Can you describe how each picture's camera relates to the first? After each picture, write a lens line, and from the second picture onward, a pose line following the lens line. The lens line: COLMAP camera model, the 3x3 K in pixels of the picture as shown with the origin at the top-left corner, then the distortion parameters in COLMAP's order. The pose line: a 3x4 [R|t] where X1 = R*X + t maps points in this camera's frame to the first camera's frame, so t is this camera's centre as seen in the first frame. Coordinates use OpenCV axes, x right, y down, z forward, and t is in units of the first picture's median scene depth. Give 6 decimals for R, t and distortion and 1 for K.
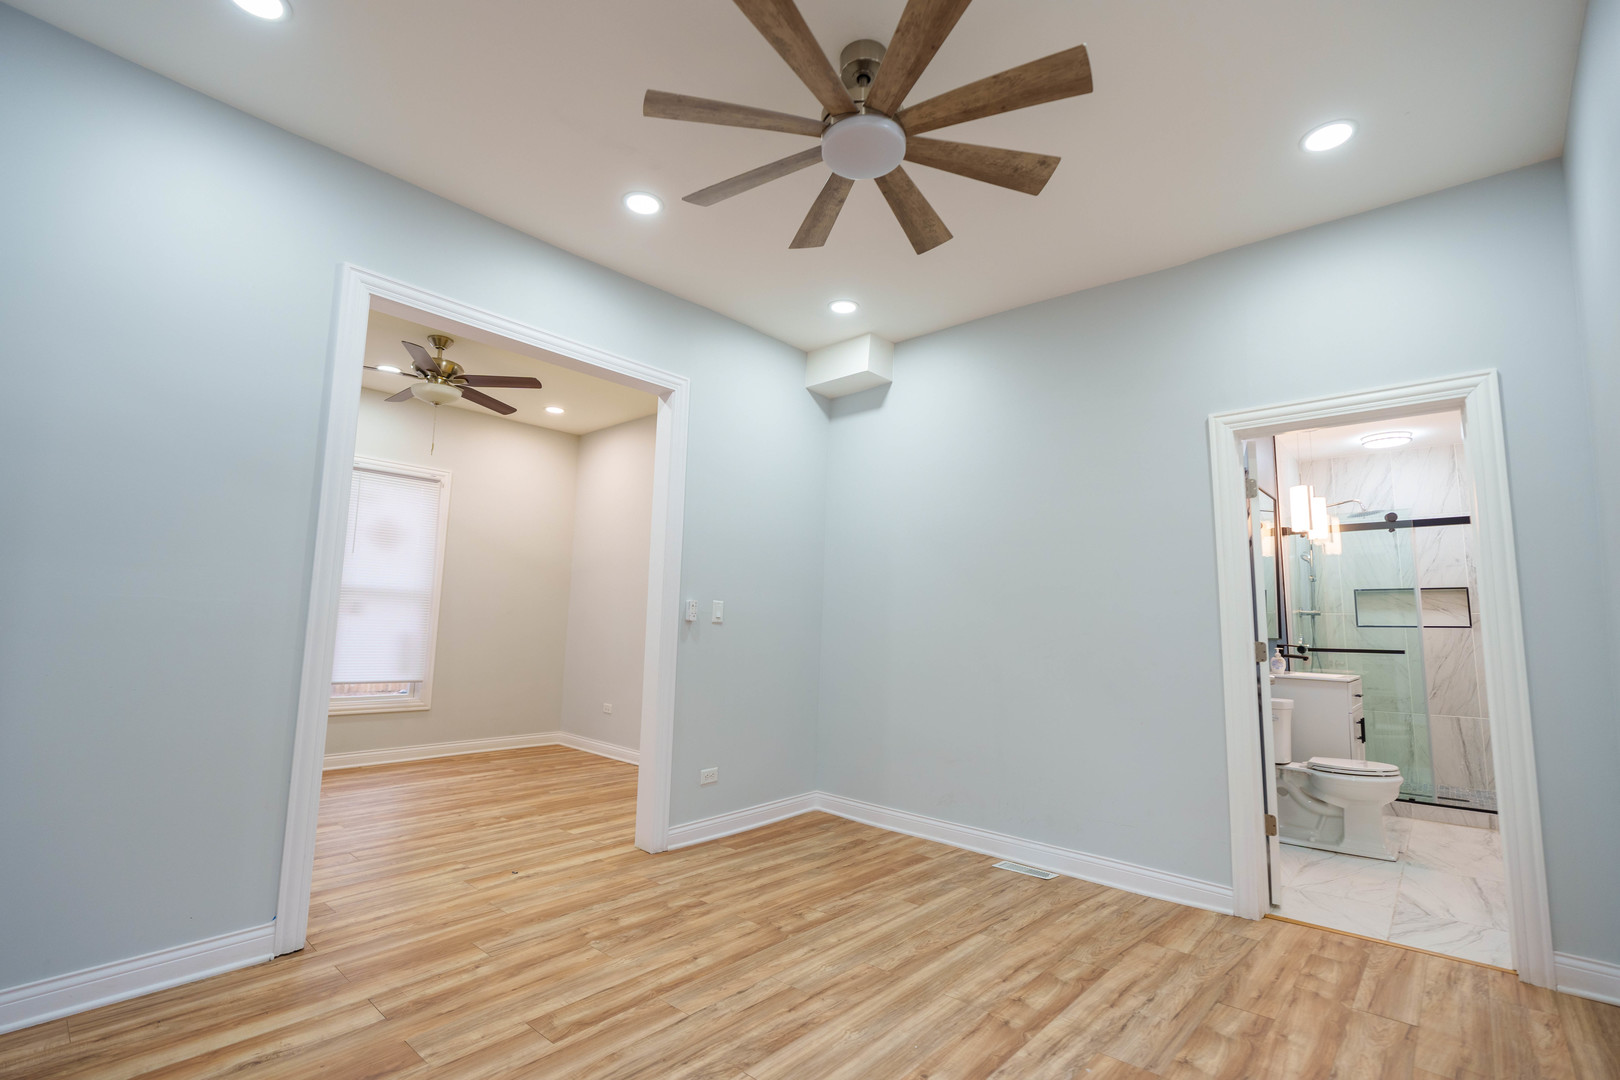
lens RADIAL K [[729.4, 0, 810.1], [0, 729.4, 542.4], [0, 0, 1]] dist [-0.000427, -0.000187]
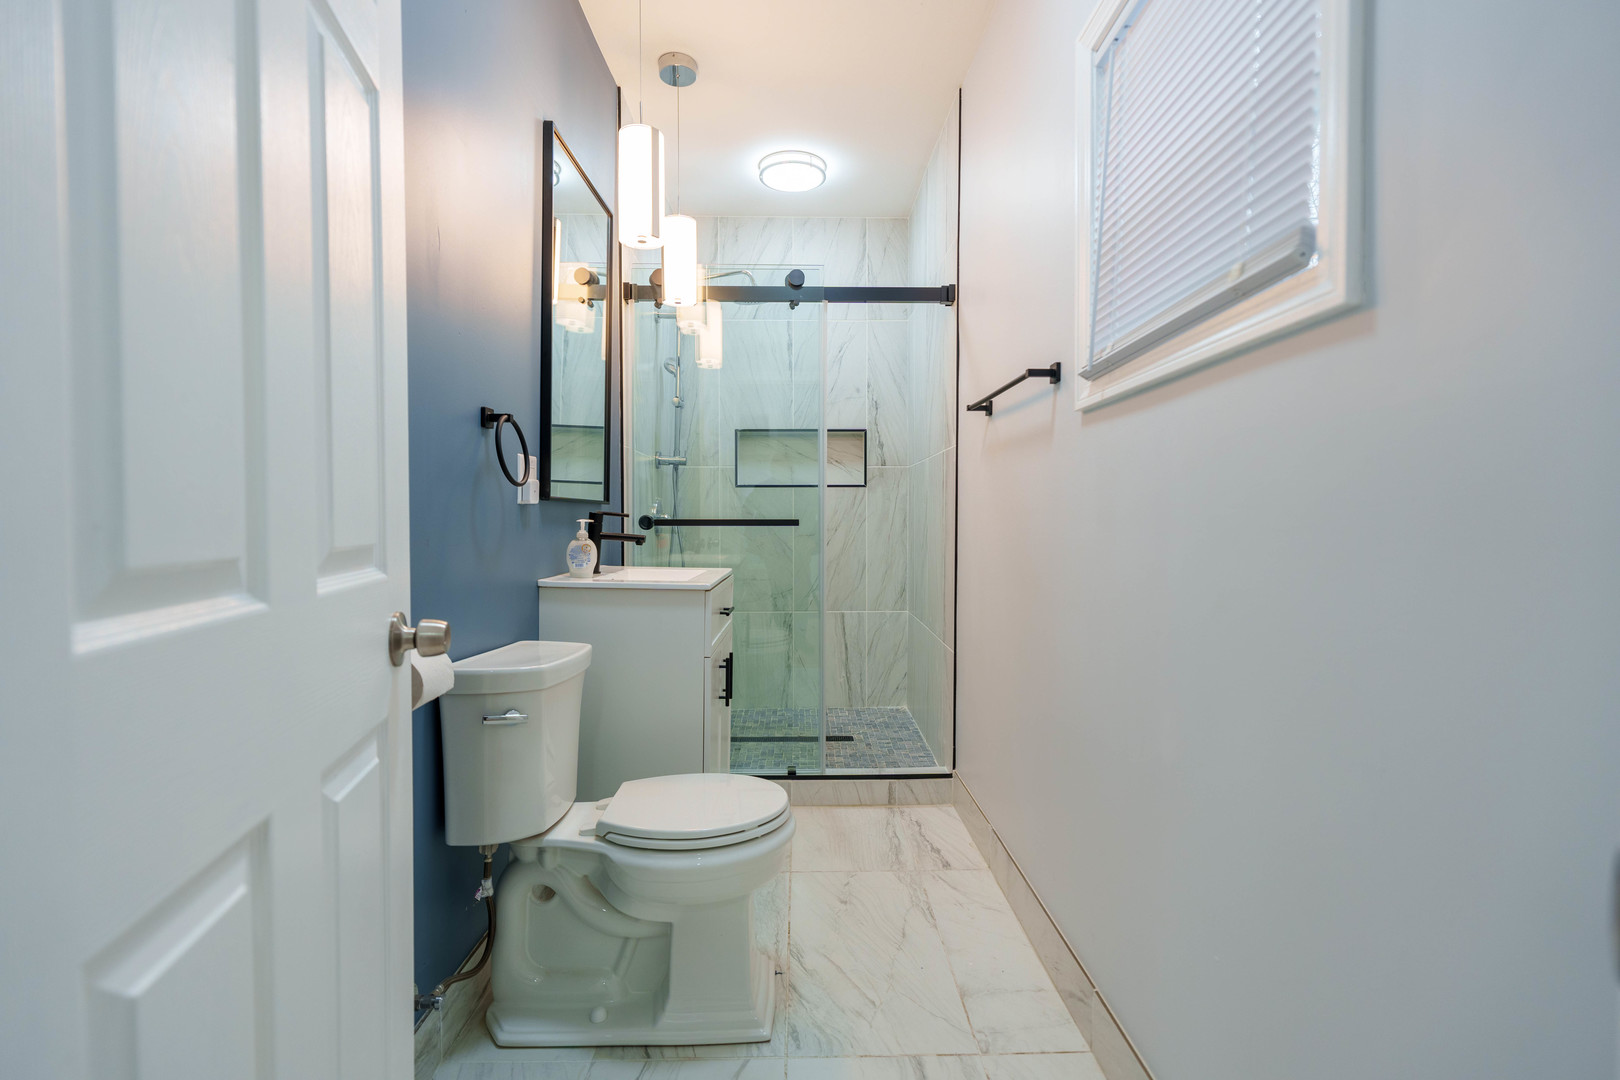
lens RADIAL K [[729.4, 0, 812.4], [0, 729.4, 533.9], [0, 0, 1]] dist [-0.000427, -0.000187]
pose [[0.740670, -0.031742, 0.671119, 0.398741], [-0.071967, 0.989388, 0.126219, 0.077970], [-0.668004, -0.141785, 0.730526, 0.519997]]
